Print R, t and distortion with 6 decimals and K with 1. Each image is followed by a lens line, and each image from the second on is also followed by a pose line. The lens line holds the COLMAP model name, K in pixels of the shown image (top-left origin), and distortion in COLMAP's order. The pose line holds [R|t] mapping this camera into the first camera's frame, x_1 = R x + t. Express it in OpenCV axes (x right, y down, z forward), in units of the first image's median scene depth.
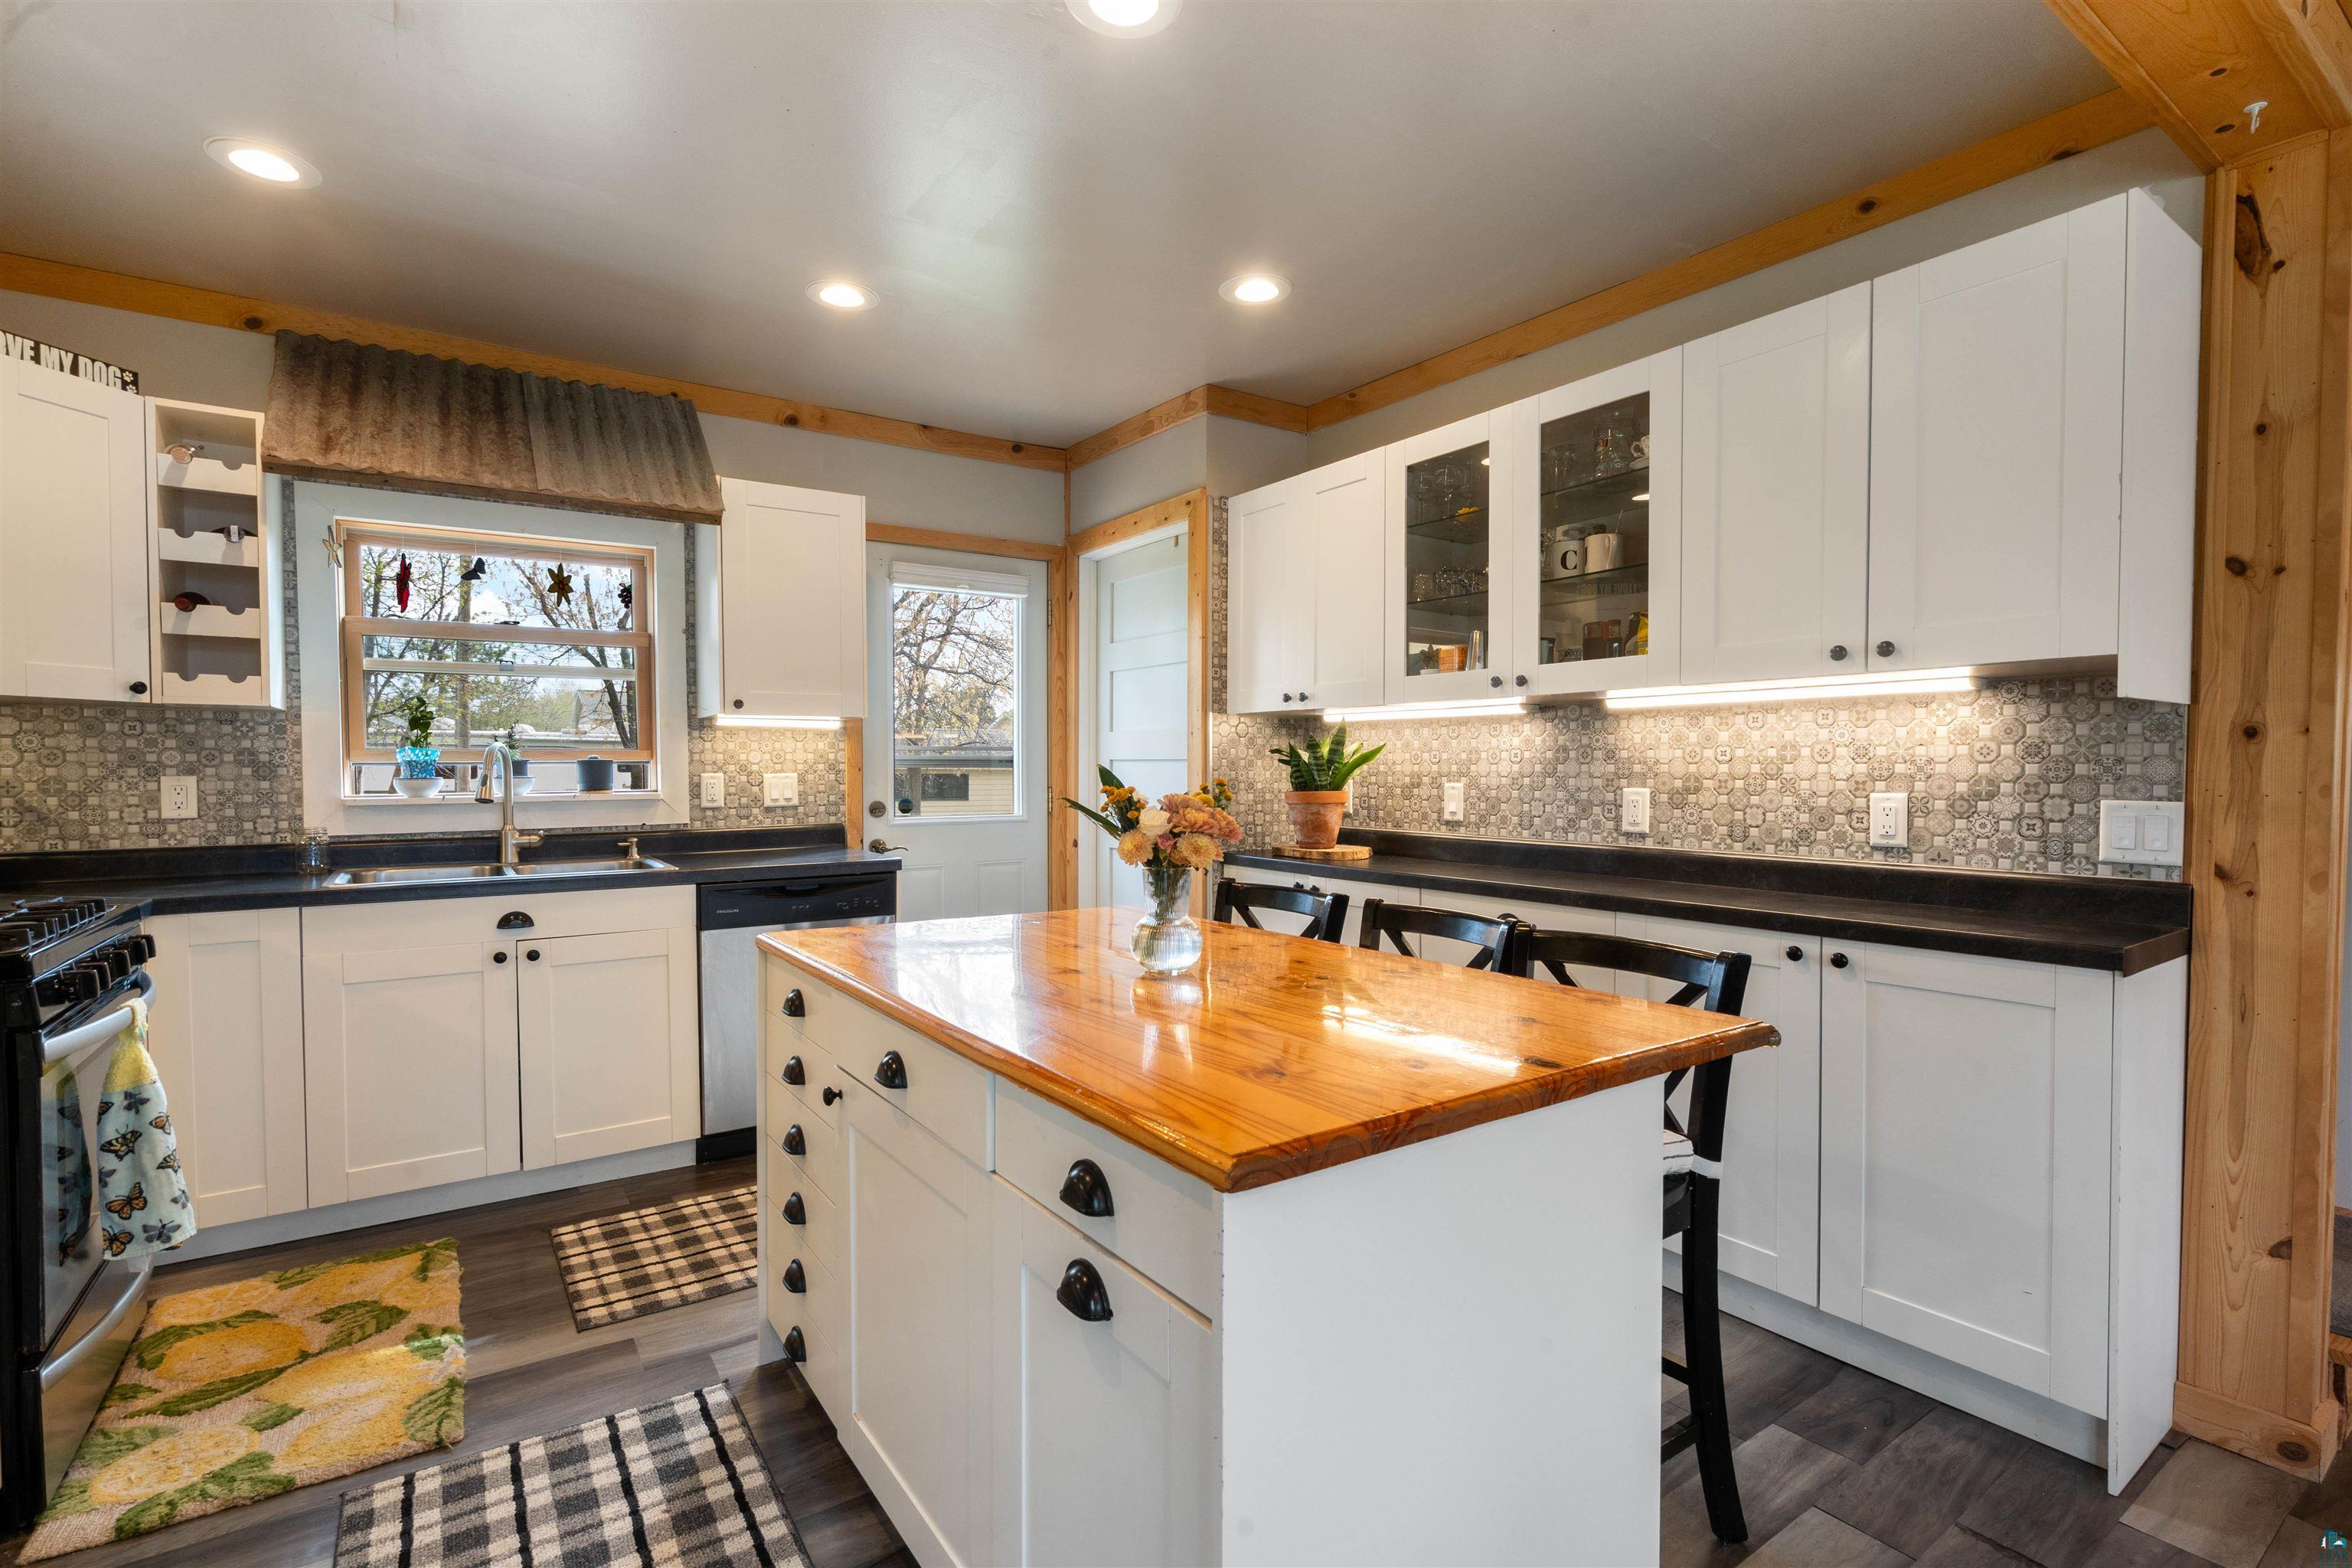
lens RADIAL K [[1066.0, 0, 1167.5], [0, 1066.0, 782.8], [0, 0, 1]] dist [-0.004798, 0.002719]
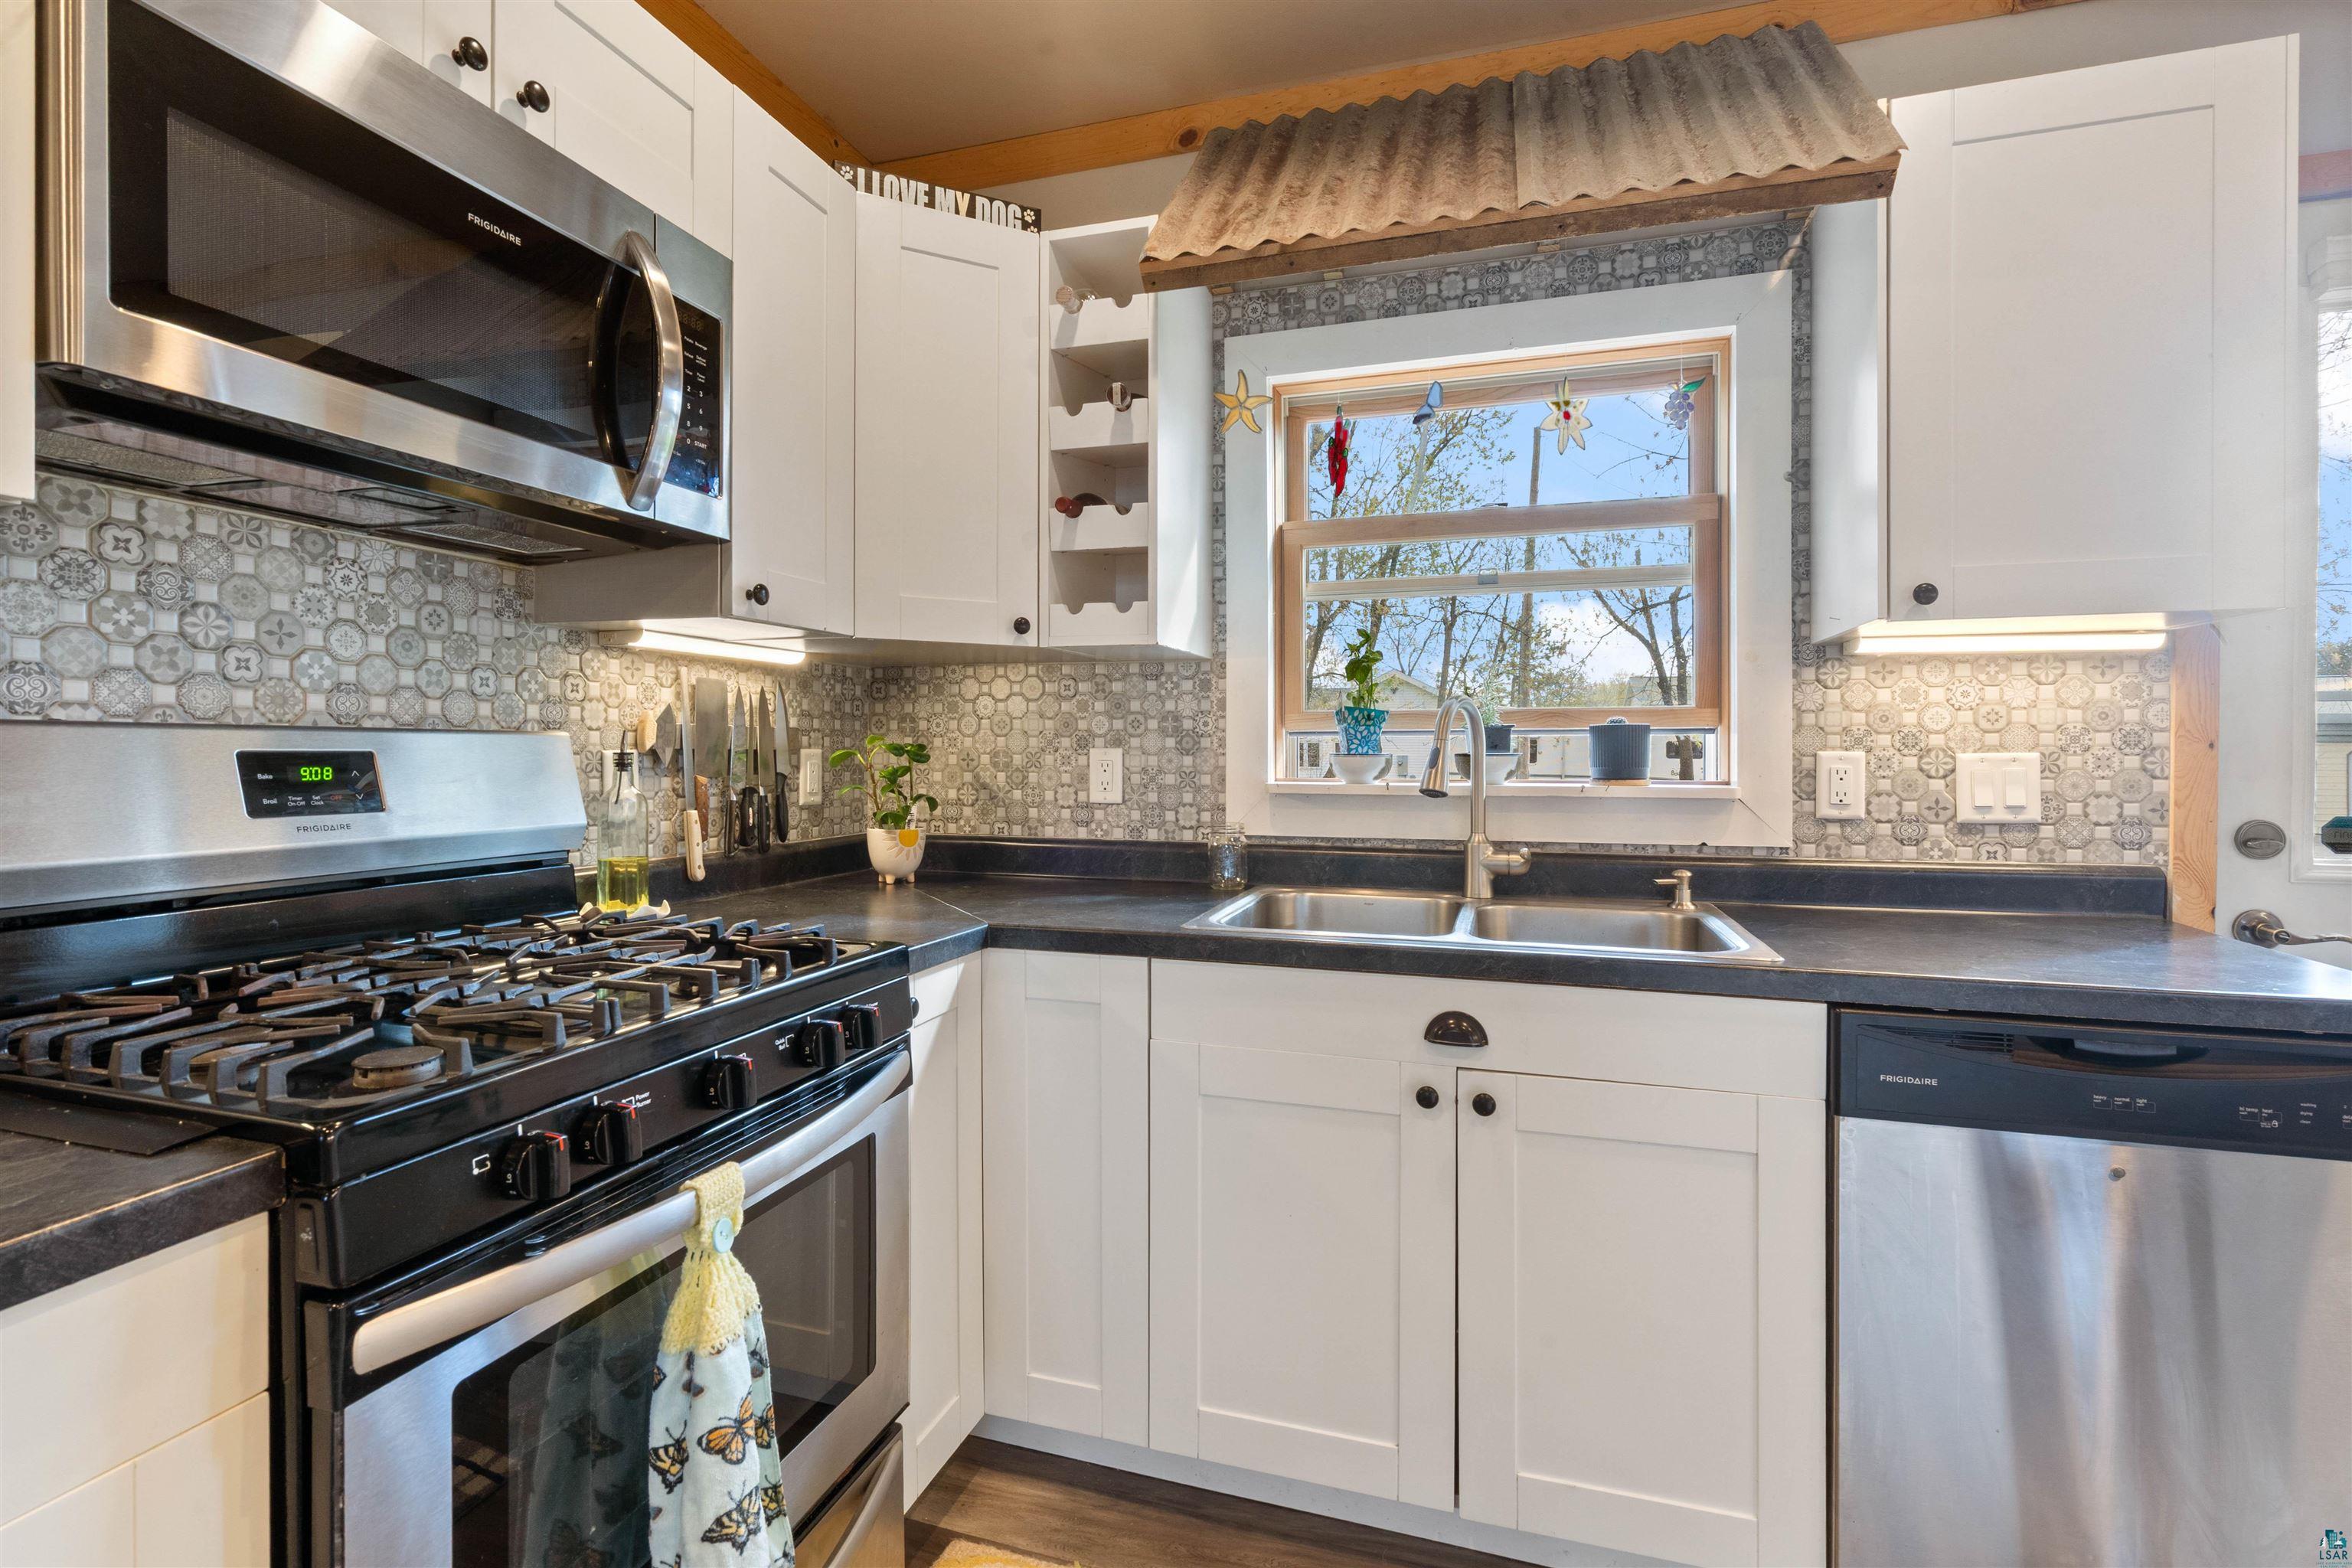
lens RADIAL K [[1066.0, 0, 1173.0], [0, 1066.0, 761.2], [0, 0, 1]] dist [-0.004798, 0.002719]
pose [[0.613146, 0.011317, -0.789889, -0.272034], [-0.018356, 0.999832, 0.000076, 0.001967], [0.789757, 0.014452, 0.613250, 0.537289]]
